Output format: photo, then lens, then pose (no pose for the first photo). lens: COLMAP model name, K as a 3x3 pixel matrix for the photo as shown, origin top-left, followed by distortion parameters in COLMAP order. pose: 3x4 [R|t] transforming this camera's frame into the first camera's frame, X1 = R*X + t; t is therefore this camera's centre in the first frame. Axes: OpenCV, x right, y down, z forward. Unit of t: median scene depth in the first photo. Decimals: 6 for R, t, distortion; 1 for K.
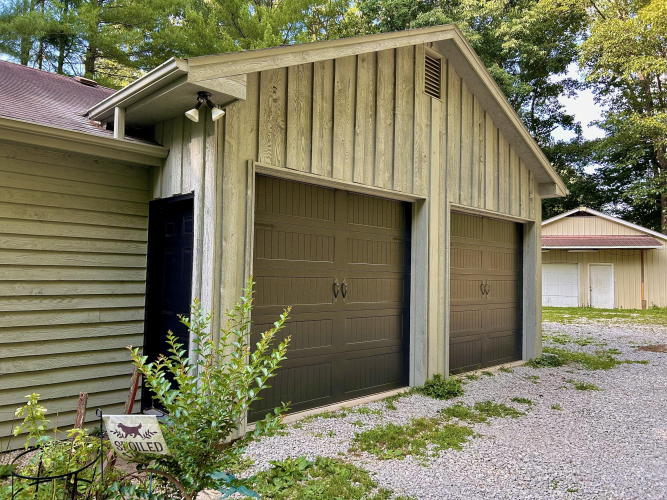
lens RADIAL K [[502.8, 0, 332.0], [0, 502.8, 250.4], [0, 0, 1]] dist [0.043433, -0.044516]
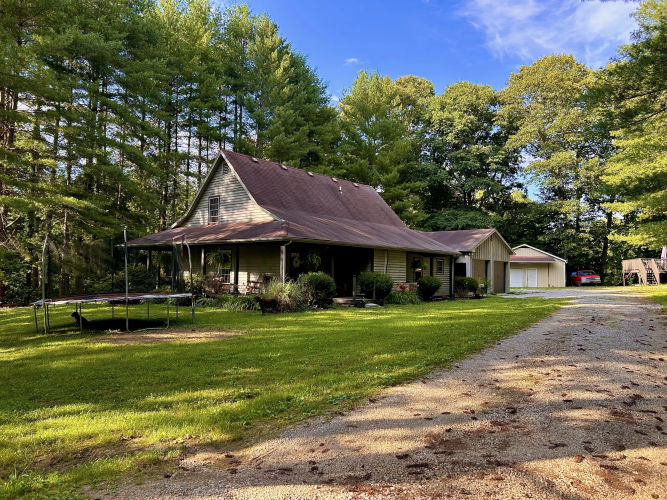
lens RADIAL K [[502.8, 0, 330.5], [0, 502.8, 254.9], [0, 0, 1]] dist [0.043433, -0.044516]
pose [[0.997469, 0.003341, 0.071023, -0.516407], [-0.004298, 0.999902, 0.013328, -0.060107], [-0.070972, -0.013600, 0.997386, -1.157308]]
